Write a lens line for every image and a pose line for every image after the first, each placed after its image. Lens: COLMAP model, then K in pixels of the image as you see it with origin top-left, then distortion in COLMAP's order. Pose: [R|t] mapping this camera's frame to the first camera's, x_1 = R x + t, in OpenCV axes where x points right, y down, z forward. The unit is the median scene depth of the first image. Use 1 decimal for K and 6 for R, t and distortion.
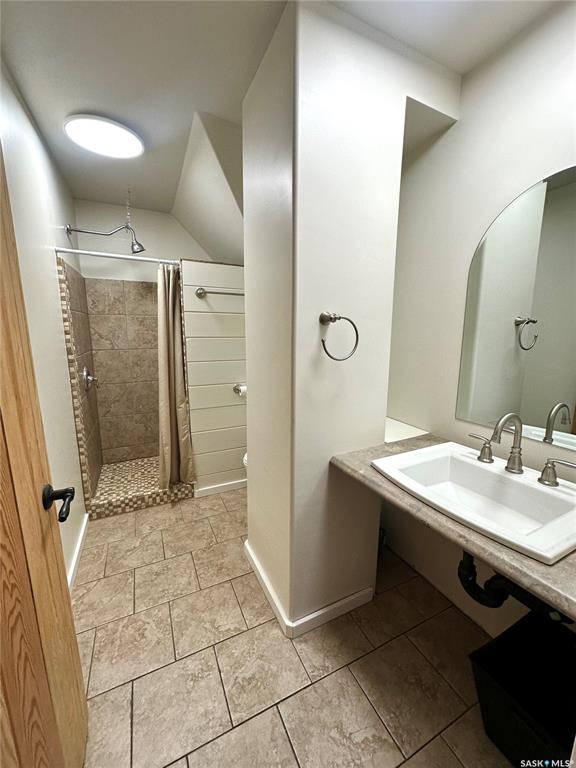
lens RADIAL K [[307.0, 0, 286.4], [0, 307.0, 382.6], [0, 0, 1]] dist [-0.006293, 0.001483]
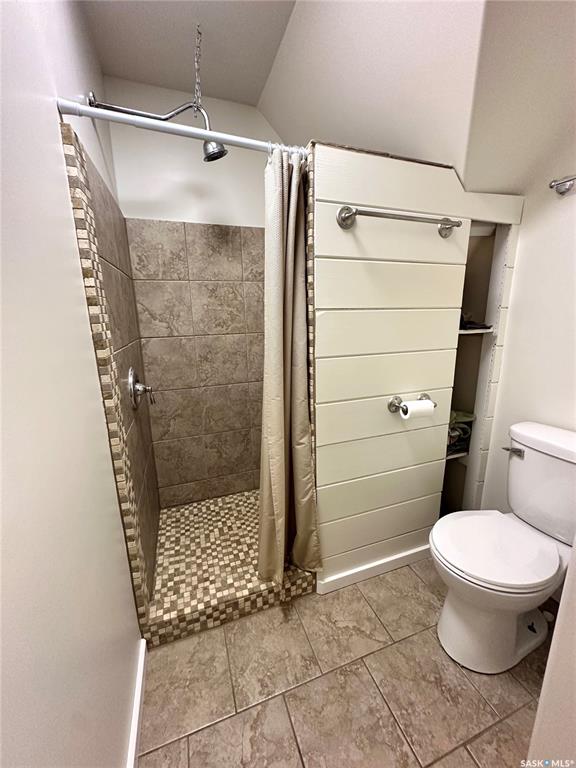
lens RADIAL K [[307.0, 0, 286.8], [0, 307.0, 382.7], [0, 0, 1]] dist [-0.006293, 0.001483]
pose [[0.993749, -0.001005, -0.111634, -0.312726], [0.006629, 0.998726, 0.050016, -0.051628], [0.111441, -0.050444, 0.992490, 0.476639]]
